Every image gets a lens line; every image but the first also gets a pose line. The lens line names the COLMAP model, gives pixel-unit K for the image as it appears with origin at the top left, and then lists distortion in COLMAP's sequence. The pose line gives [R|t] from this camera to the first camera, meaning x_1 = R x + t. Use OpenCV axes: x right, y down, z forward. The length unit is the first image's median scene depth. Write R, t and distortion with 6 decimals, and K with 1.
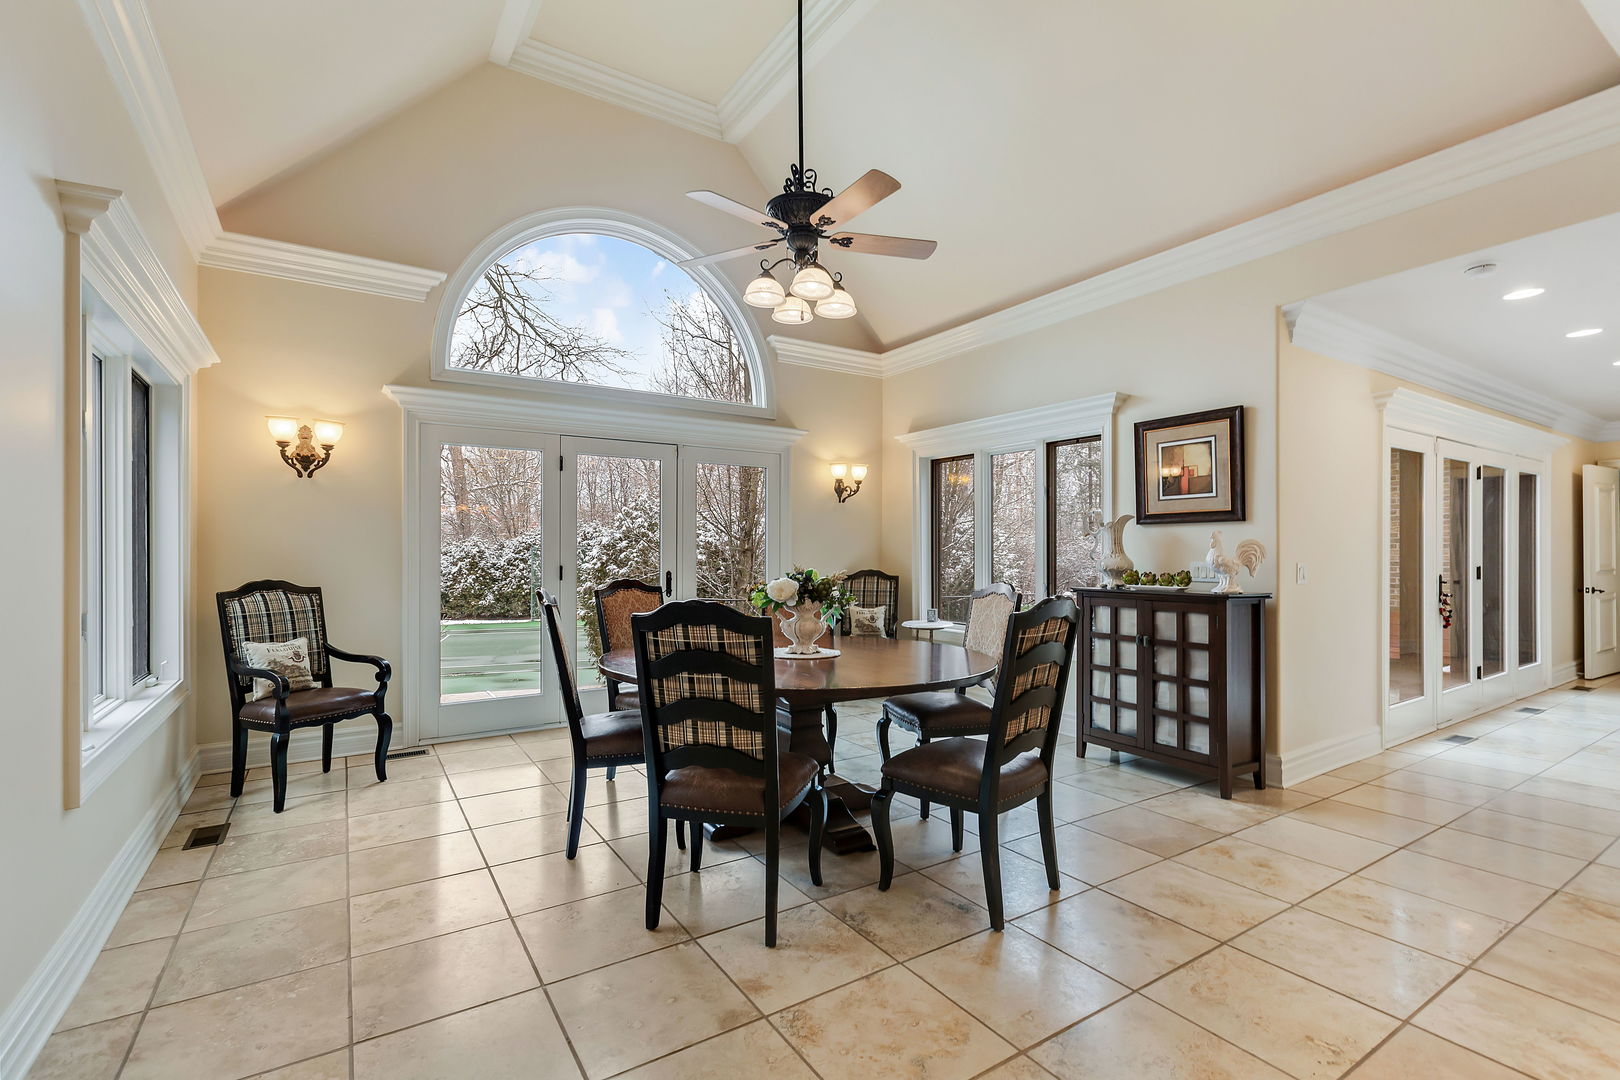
lens RADIAL K [[728.0, 0, 808.3], [0, 728.0, 546.3], [0, 0, 1]] dist [0.002543, 0.000819]
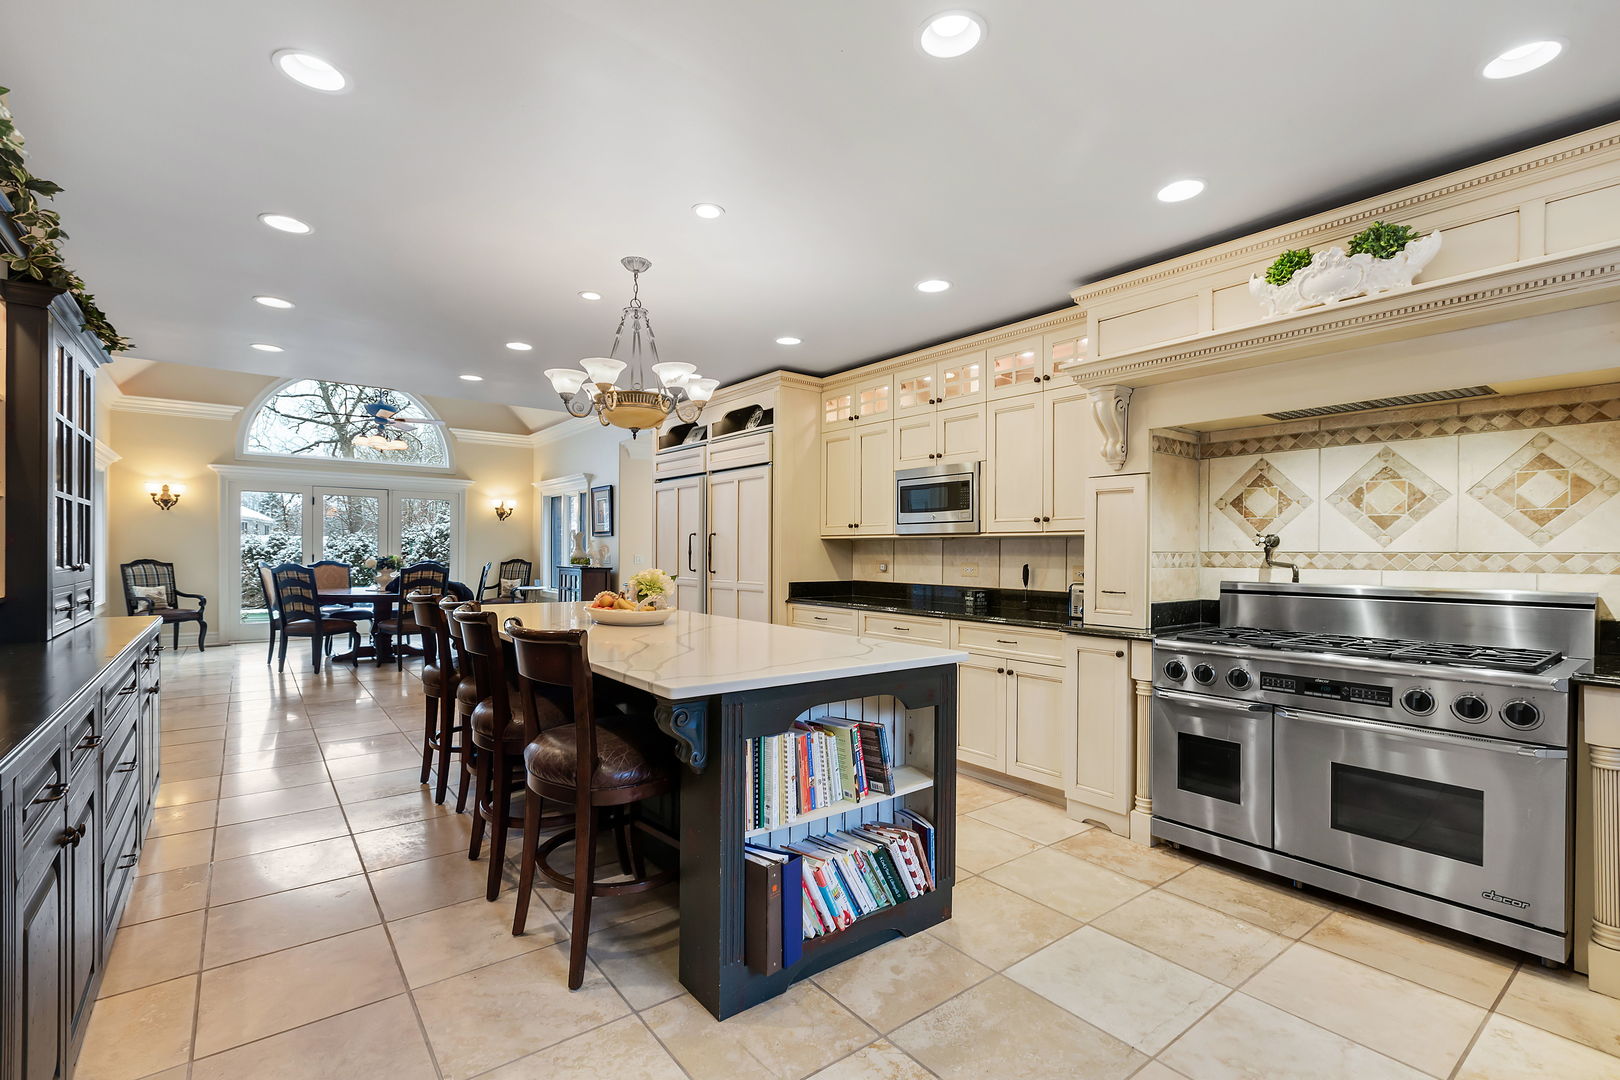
lens RADIAL K [[728.0, 0, 809.2], [0, 728.0, 550.7], [0, 0, 1]] dist [0.002543, 0.000819]
pose [[0.995823, 0.008257, 0.090926, 0.958532], [-0.009215, 0.999906, 0.010119, -0.017087], [-0.090834, -0.010915, 0.995806, -1.251691]]
